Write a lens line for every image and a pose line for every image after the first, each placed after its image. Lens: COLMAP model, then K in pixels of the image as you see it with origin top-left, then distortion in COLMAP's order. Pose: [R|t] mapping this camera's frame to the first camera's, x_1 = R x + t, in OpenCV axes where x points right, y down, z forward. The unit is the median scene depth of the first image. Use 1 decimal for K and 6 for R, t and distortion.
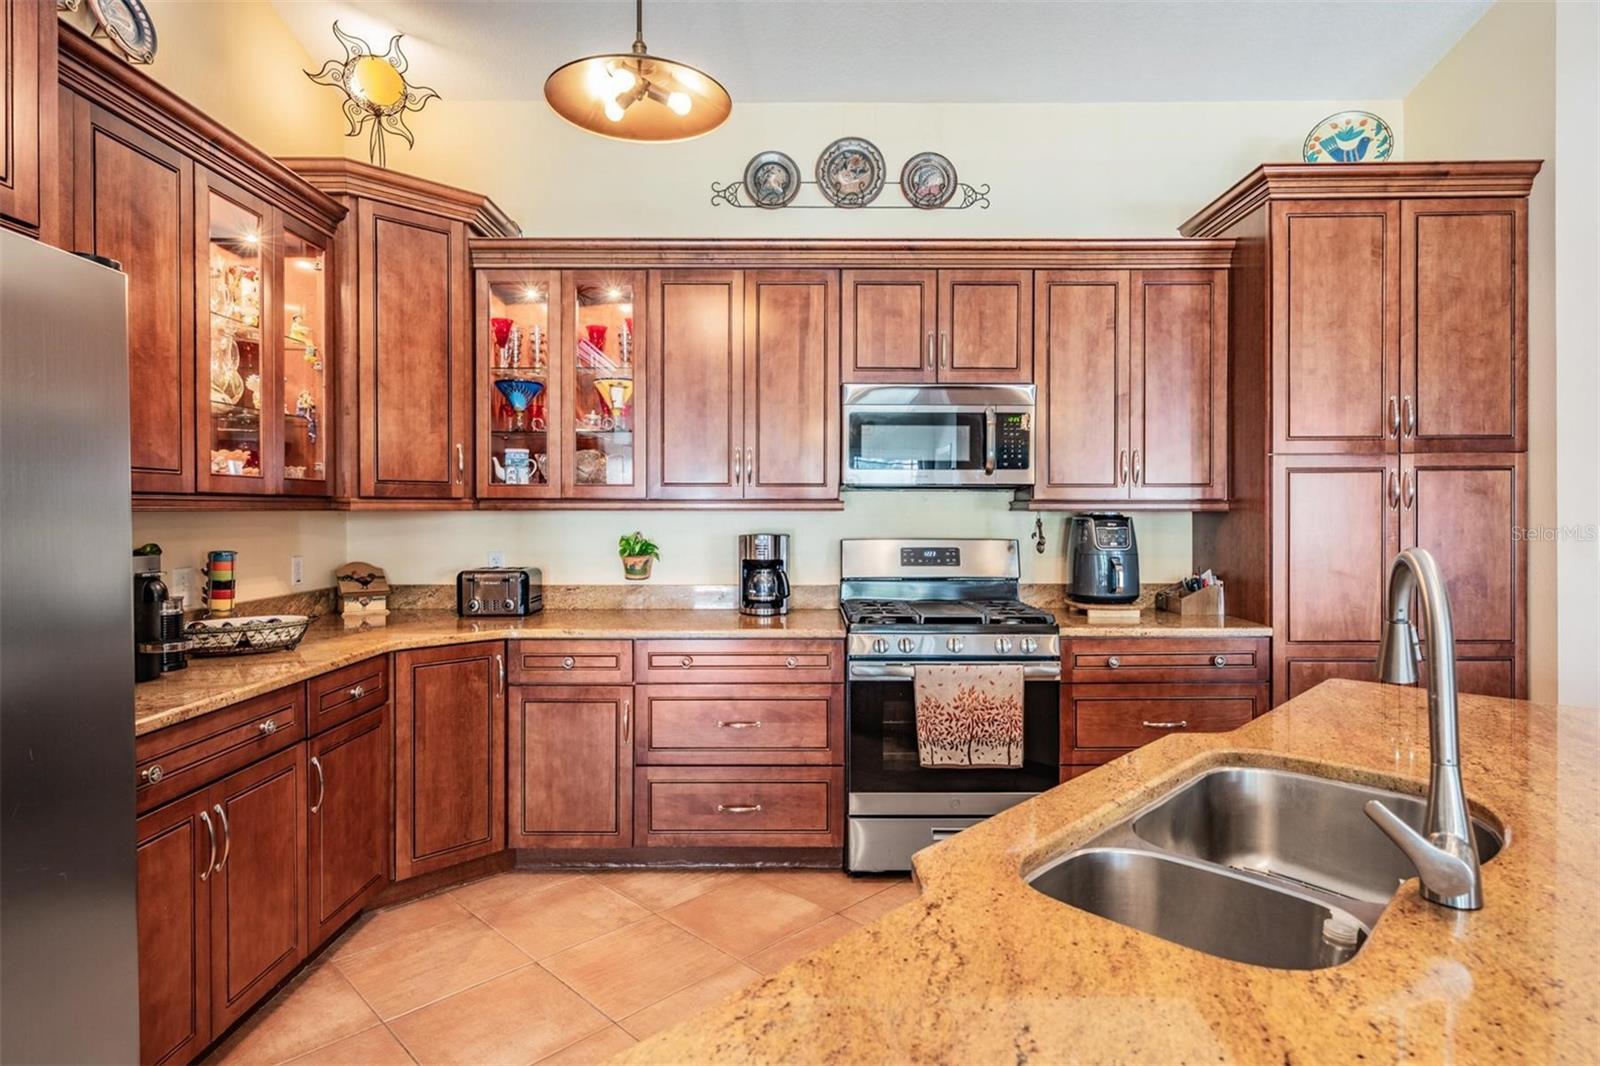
lens RADIAL K [[855.4, 0, 800.4], [0, 855.4, 516.7], [0, 0, 1]] dist [0.007853, 0.000009]
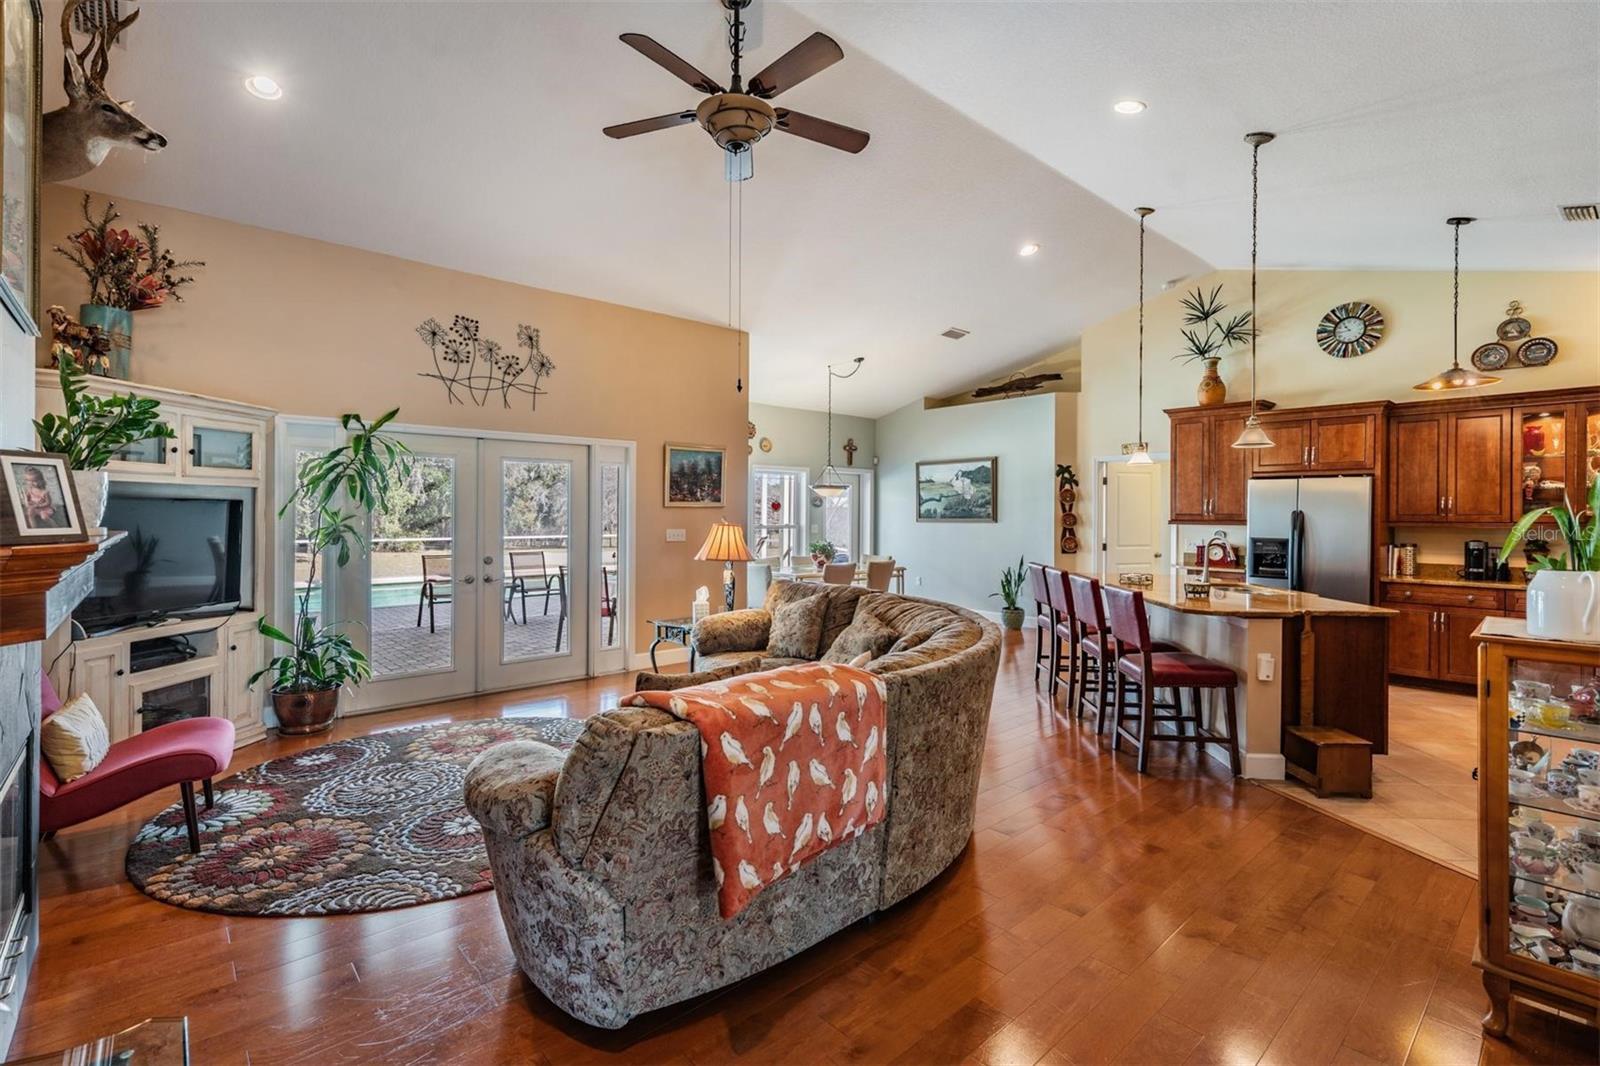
lens RADIAL K [[710.5, 0, 801.6], [0, 710.5, 512.0], [0, 0, 1]] dist [0.003388, -0.002154]
pose [[-0.747936, -0.001331, -0.663769, 1.891216], [-0.006279, 0.999967, 0.005070, -0.042559], [0.663741, 0.007960, -0.747920, 0.853605]]
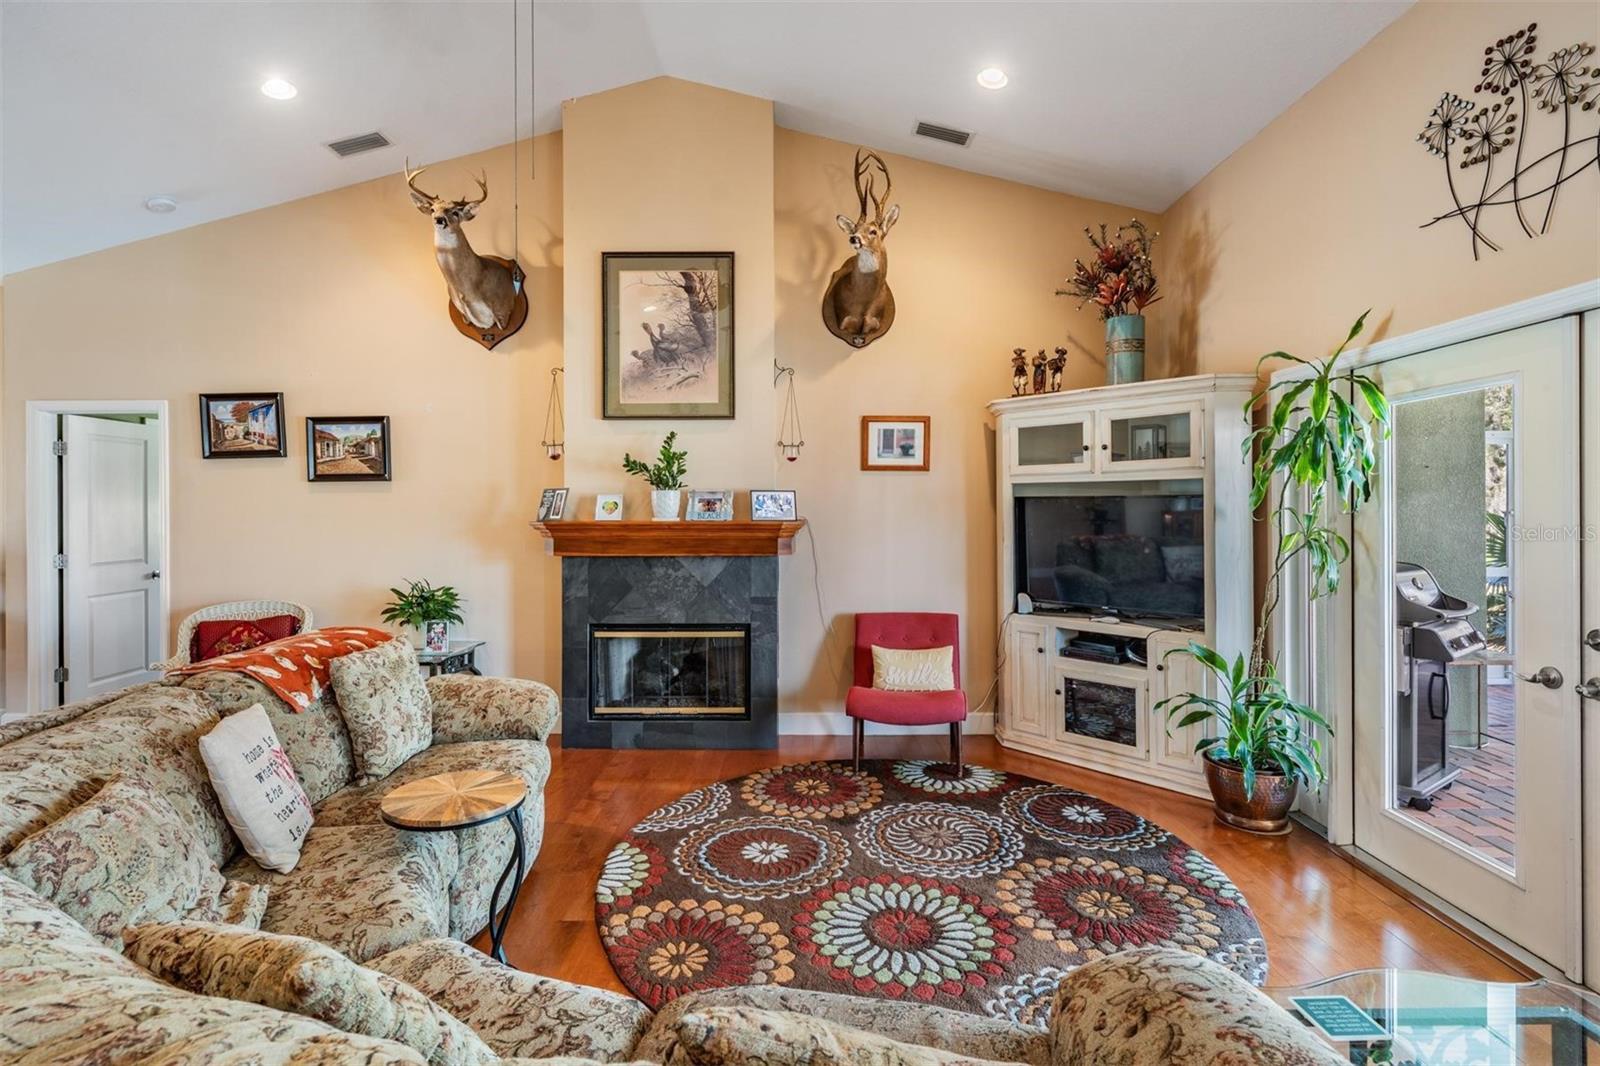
lens RADIAL K [[765.8, 0, 805.0], [0, 765.8, 500.6], [0, 0, 1]] dist [0.006752, -0.002737]
pose [[0.013742, 0.008005, 0.999874, 0.632042], [0.010263, 0.999914, -0.008147, -0.039002], [-0.999853, 0.010374, 0.013659, -0.237728]]
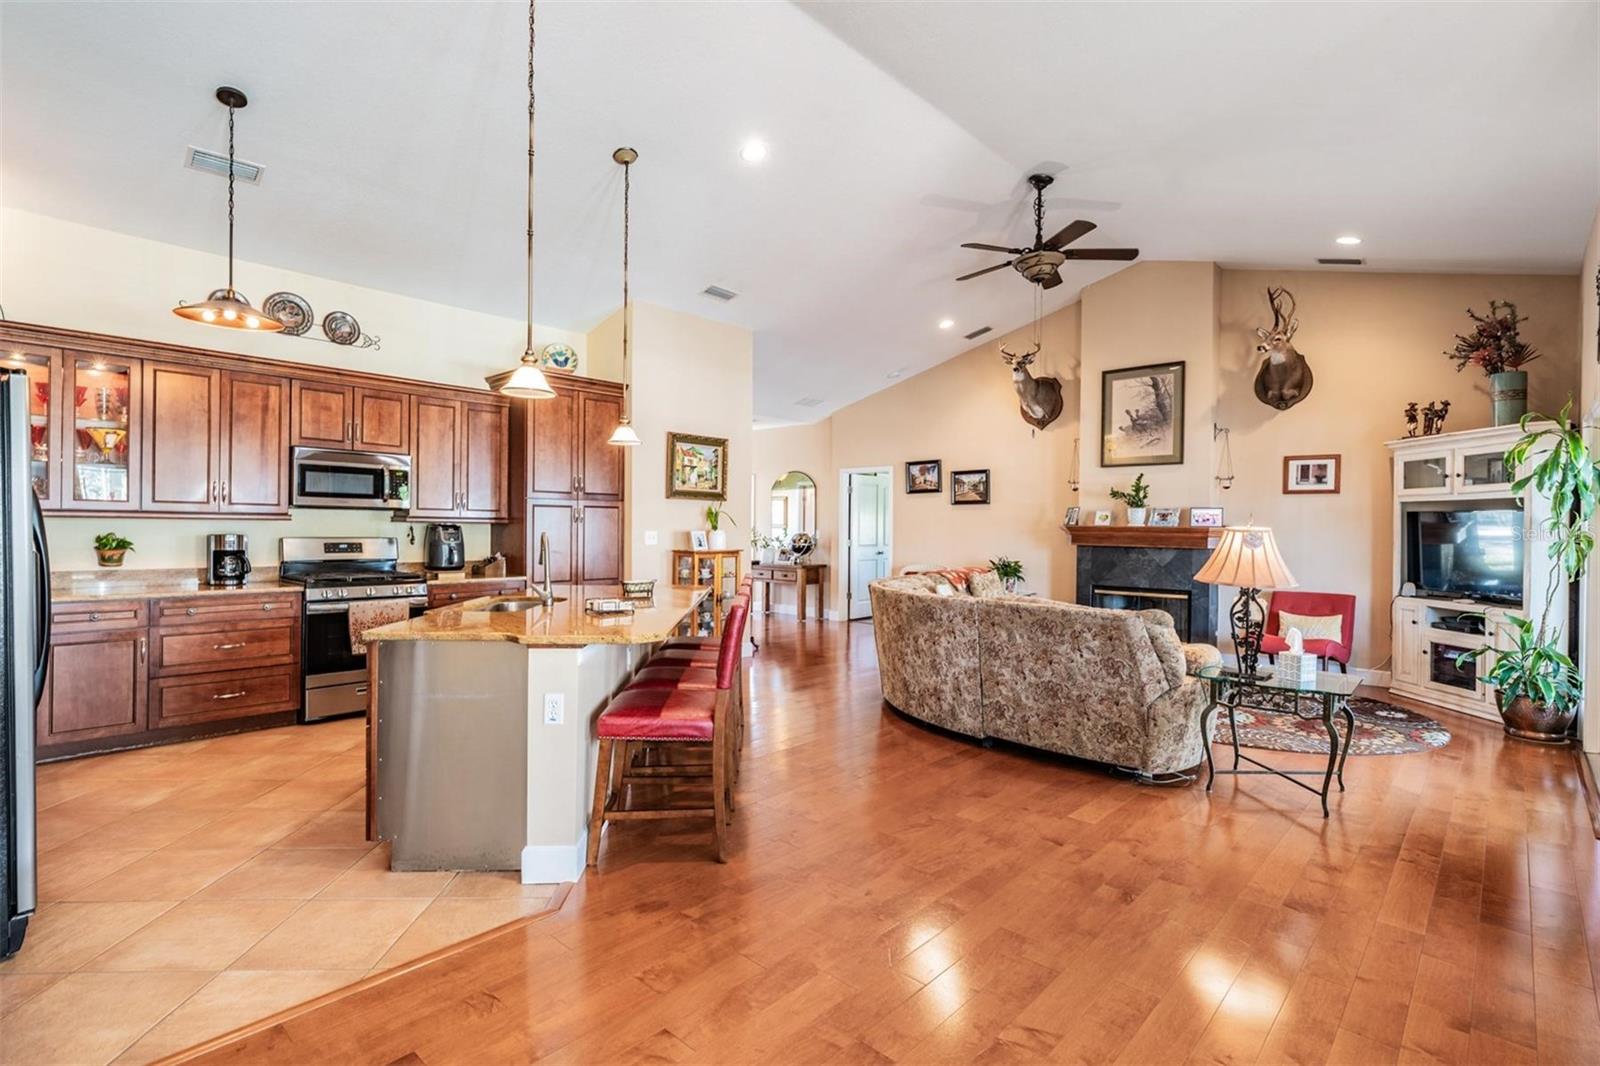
lens RADIAL K [[765.8, 0, 794.5], [0, 765.8, 535.0], [0, 0, 1]] dist [0.006752, -0.002737]
pose [[0.683764, 0.002037, 0.729701, -0.387949], [-0.008147, 0.999955, 0.004843, 0.006729], [-0.729658, -0.009257, 0.683750, -0.790638]]
